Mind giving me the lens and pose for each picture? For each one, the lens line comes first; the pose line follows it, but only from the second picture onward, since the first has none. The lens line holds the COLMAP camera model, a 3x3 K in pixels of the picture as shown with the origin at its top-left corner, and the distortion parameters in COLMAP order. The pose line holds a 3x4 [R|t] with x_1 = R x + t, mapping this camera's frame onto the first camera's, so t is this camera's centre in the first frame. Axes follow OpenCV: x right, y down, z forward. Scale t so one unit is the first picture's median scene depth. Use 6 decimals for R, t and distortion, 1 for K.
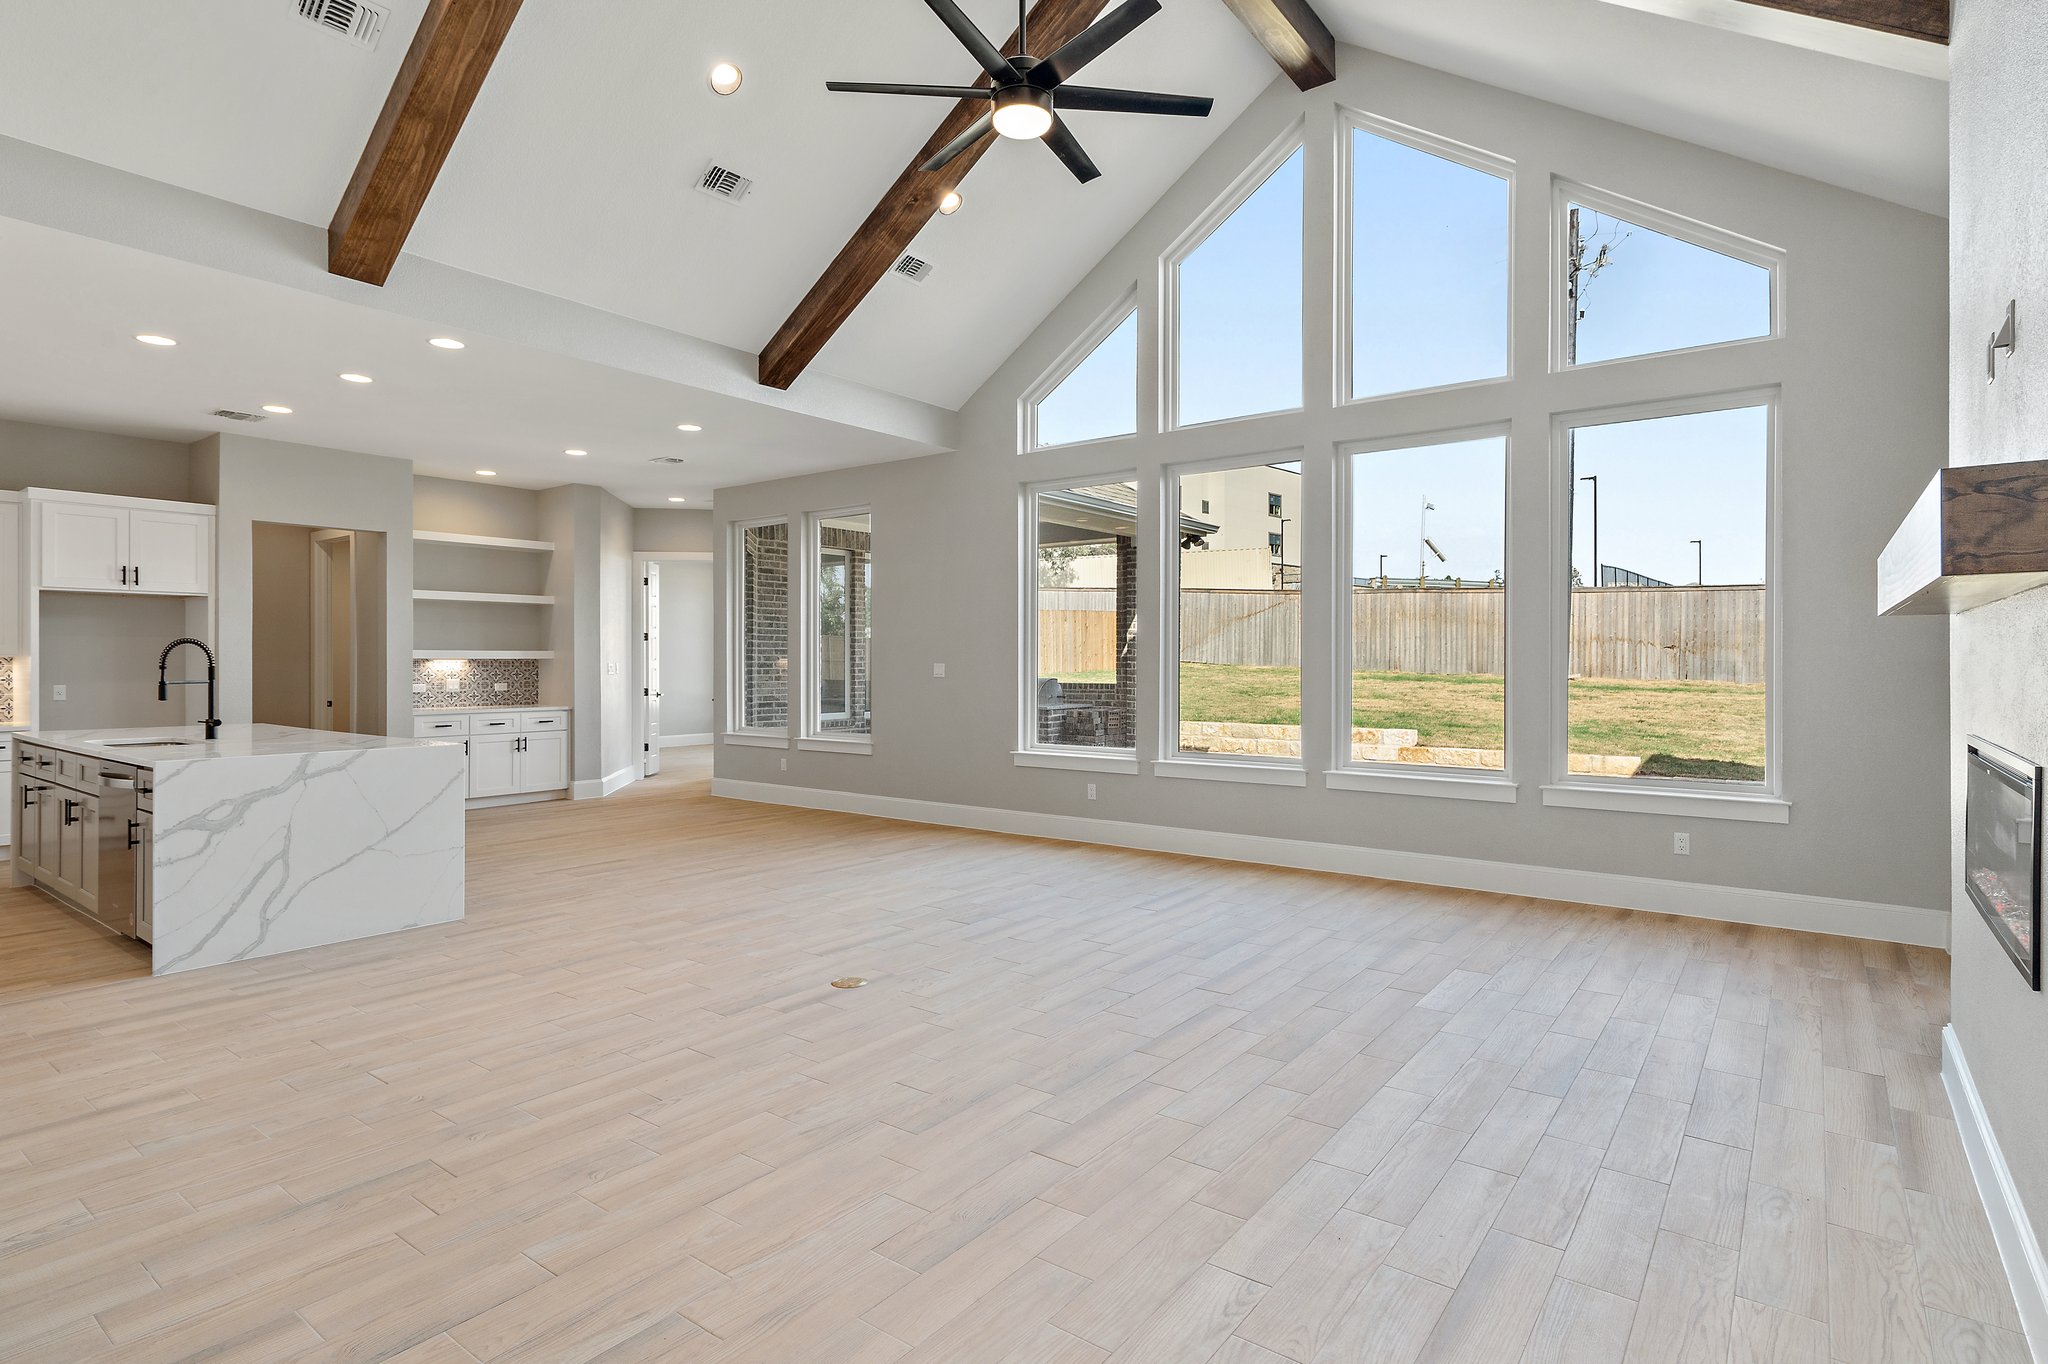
lens RADIAL K [[1014.5, 0, 1020.2], [0, 1014.5, 658.2], [0, 0, 1]] dist [0.000260, 0.001709]
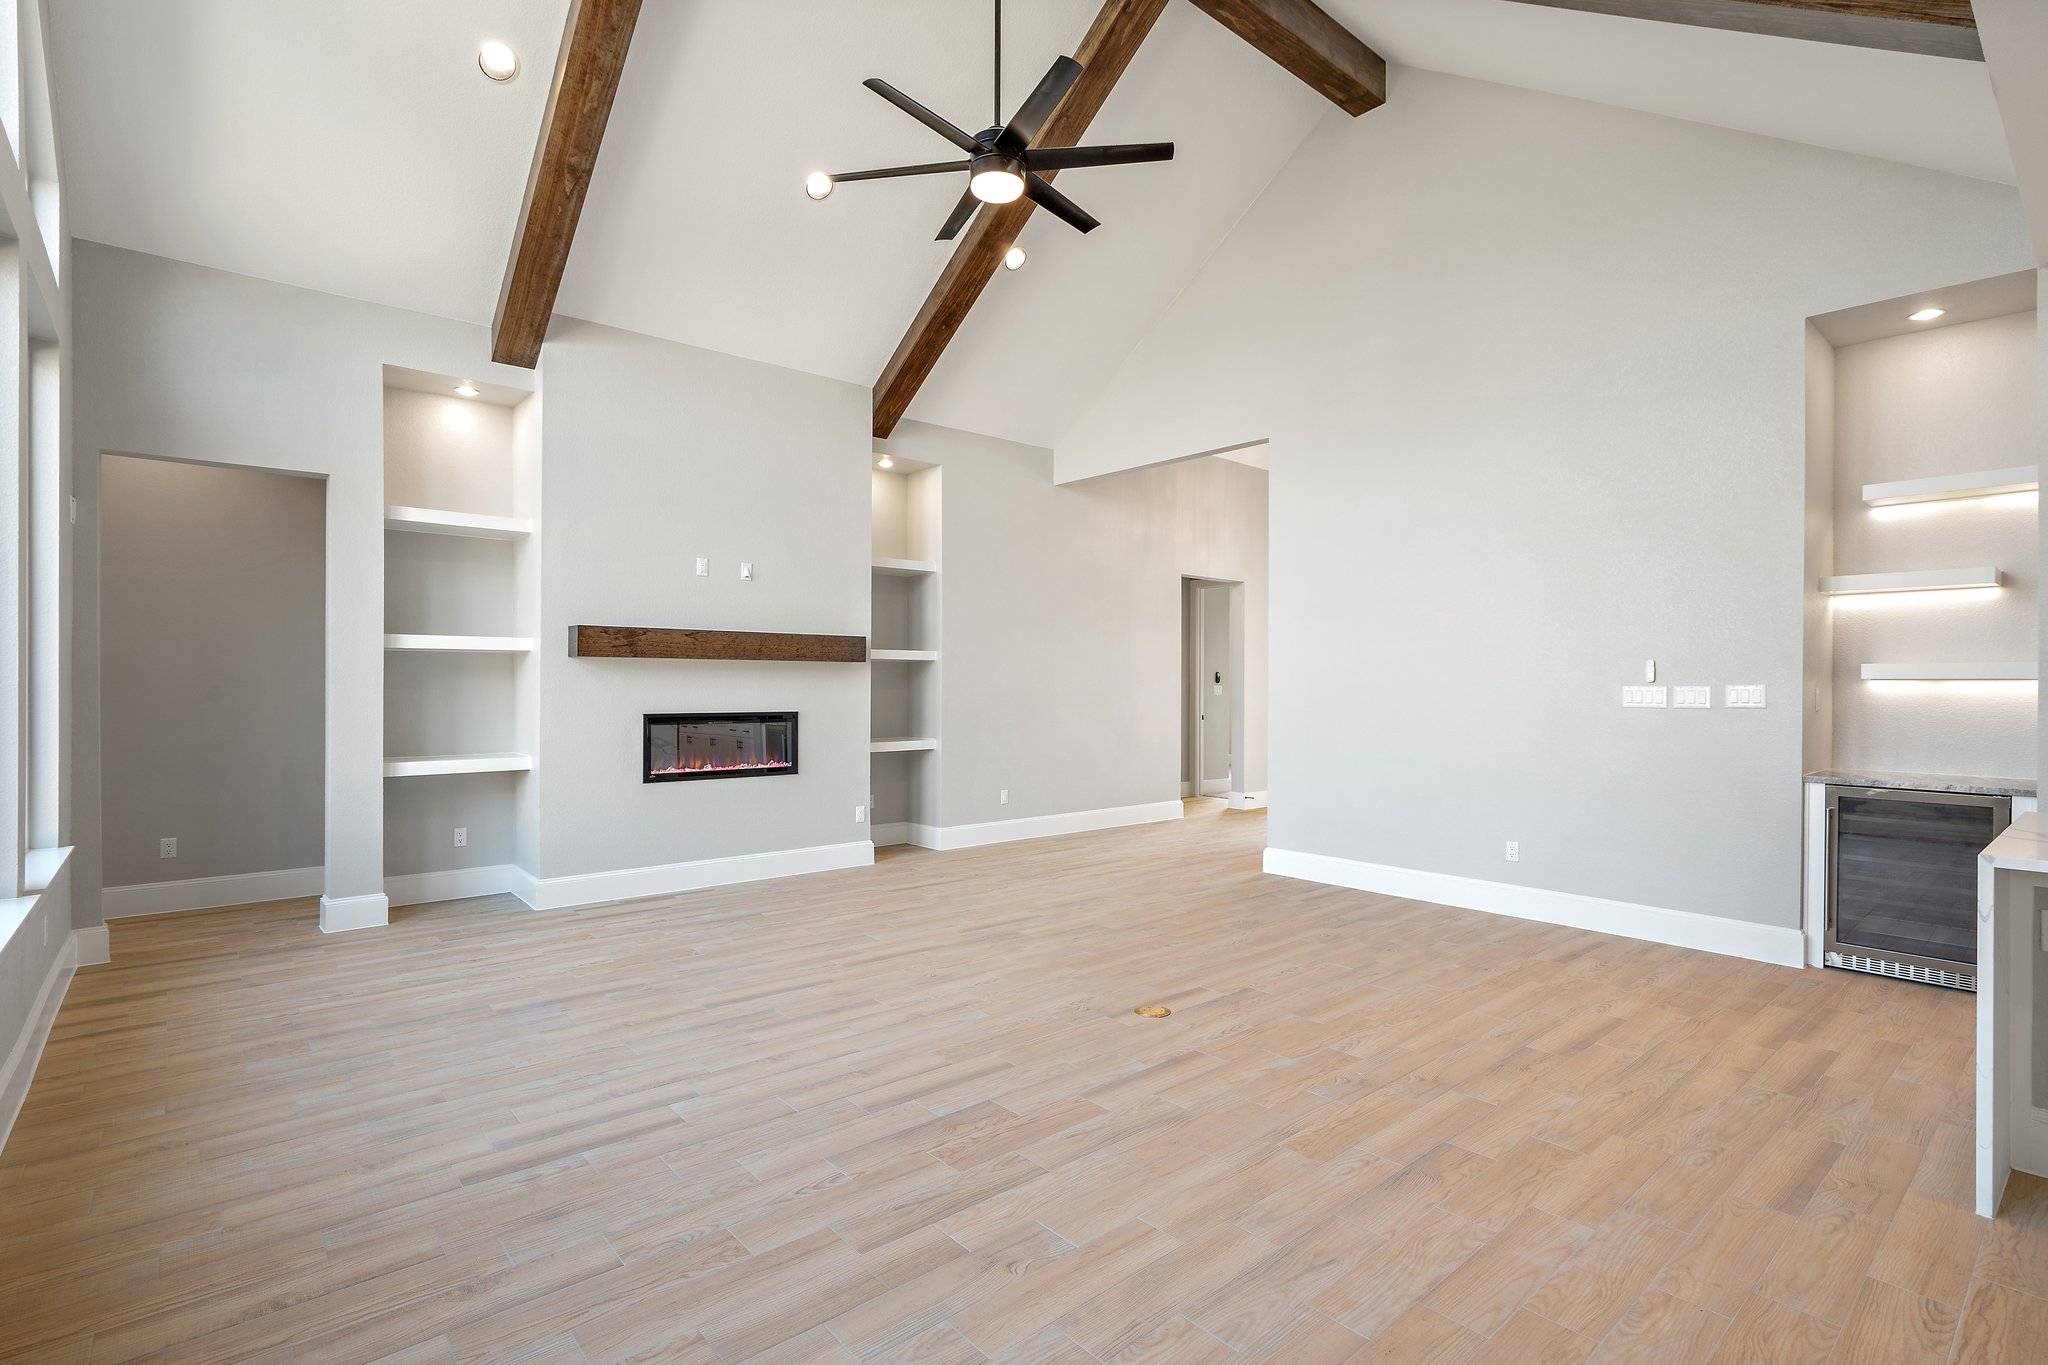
lens RADIAL K [[972.2, 0, 1015.3], [0, 972.2, 682.1], [0, 0, 1]] dist [0.000884, 0.000795]
pose [[-0.974668, -0.000878, 0.223653, -0.150314], [-0.002208, 0.999981, -0.005697, 0.002500], [-0.223644, -0.006047, -0.974652, 1.169937]]
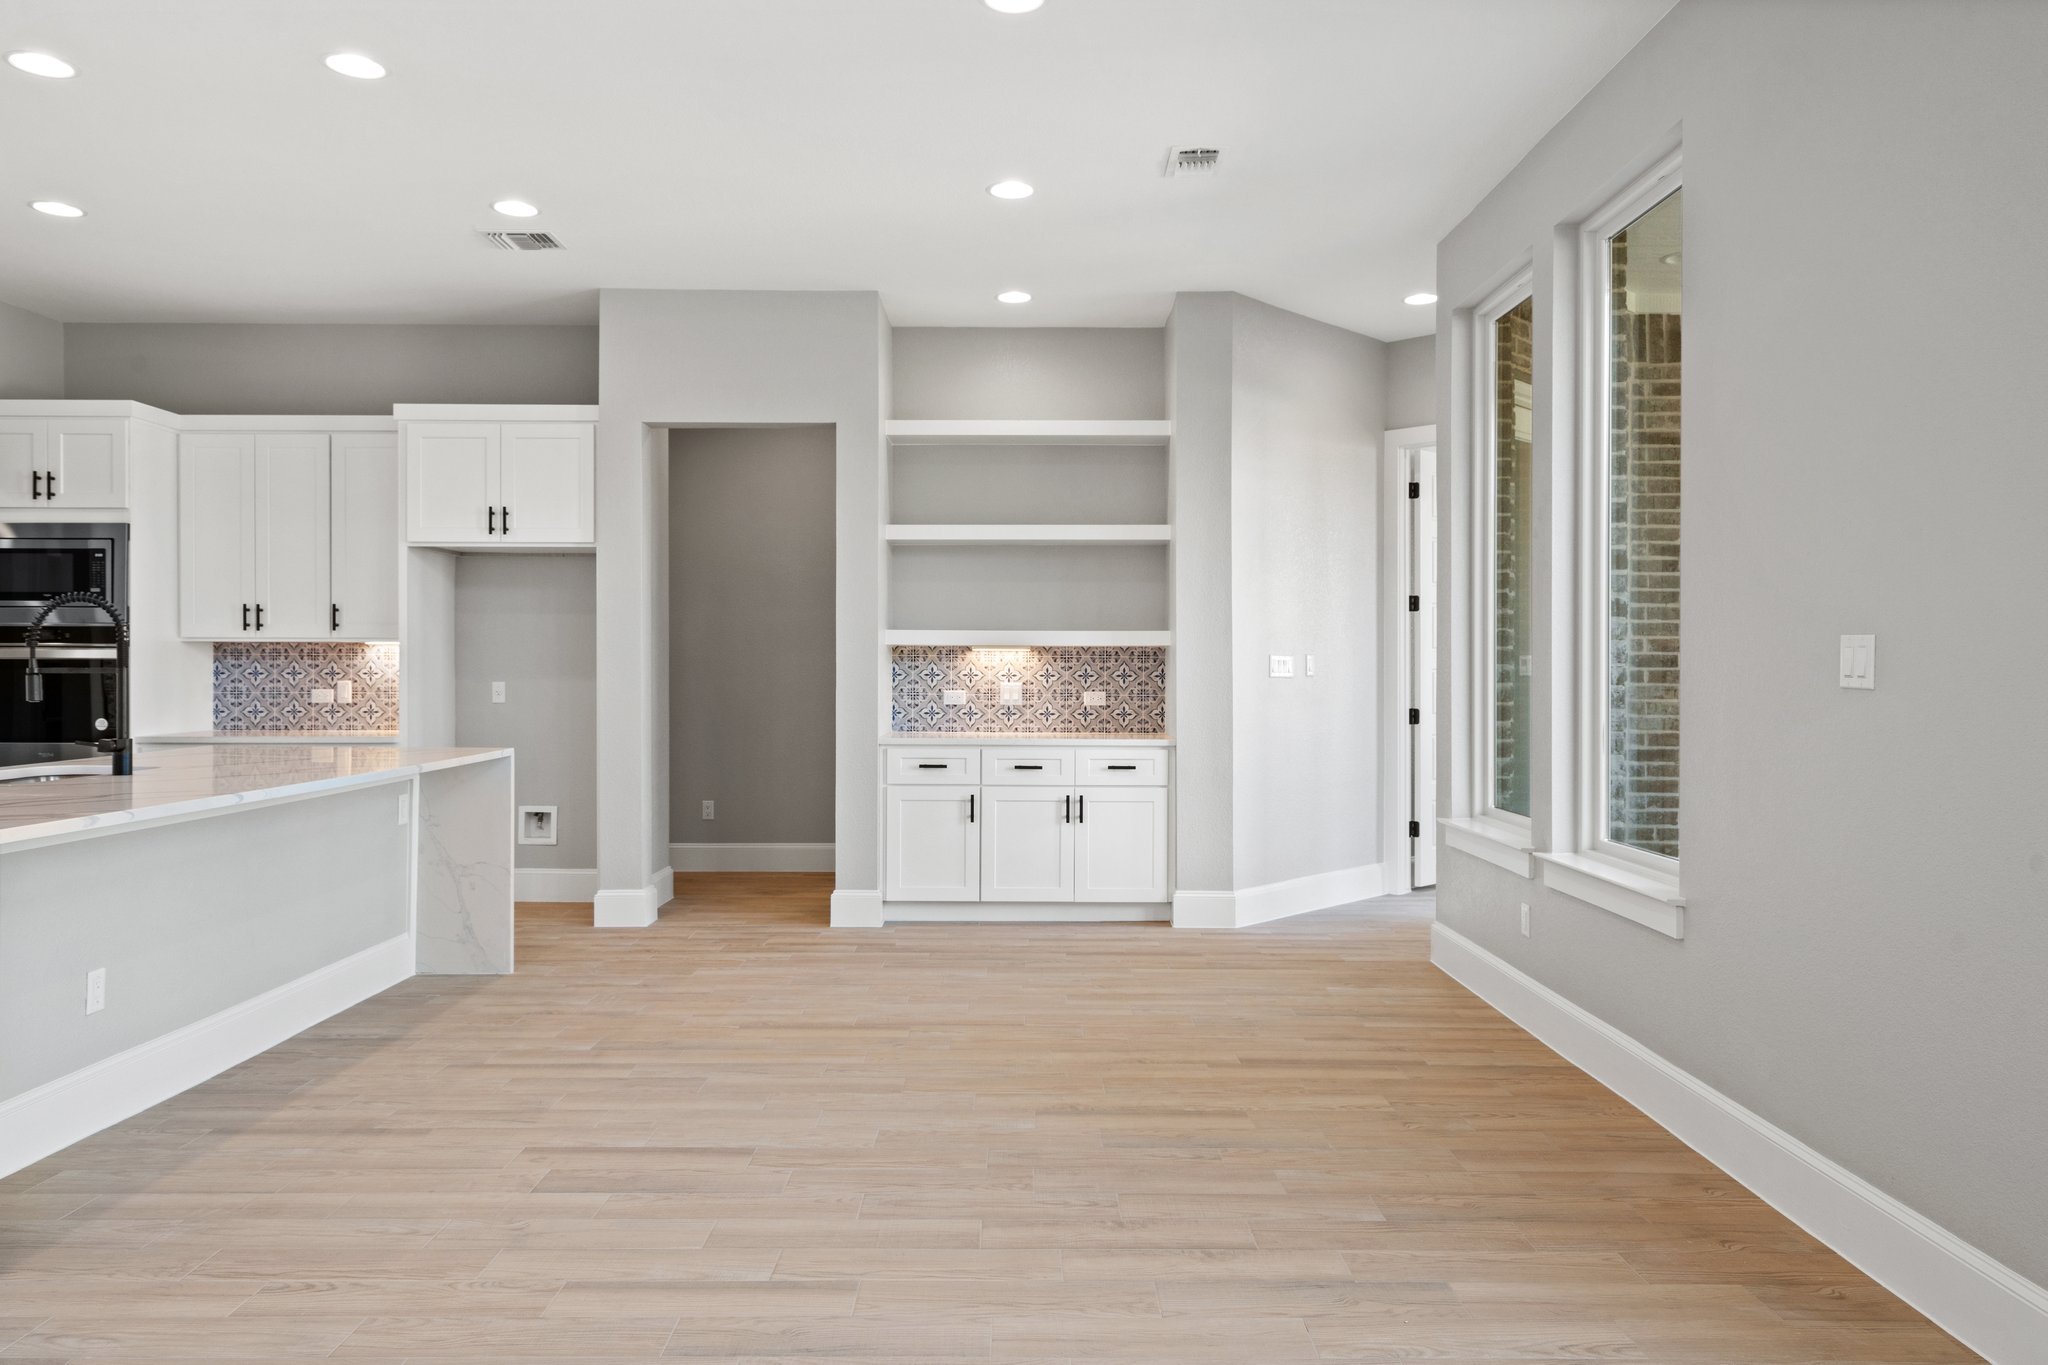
lens RADIAL K [[1368.7, 0, 1029.7], [0, 1368.7, 680.8], [0, 0, 1]] dist [-0.003596, 0.006429]
pose [[0.601936, 0.011816, -0.798457, 0.077348], [-0.002245, 0.999912, 0.013104, 0.013278], [0.798541, -0.006095, 0.601910, 0.753099]]
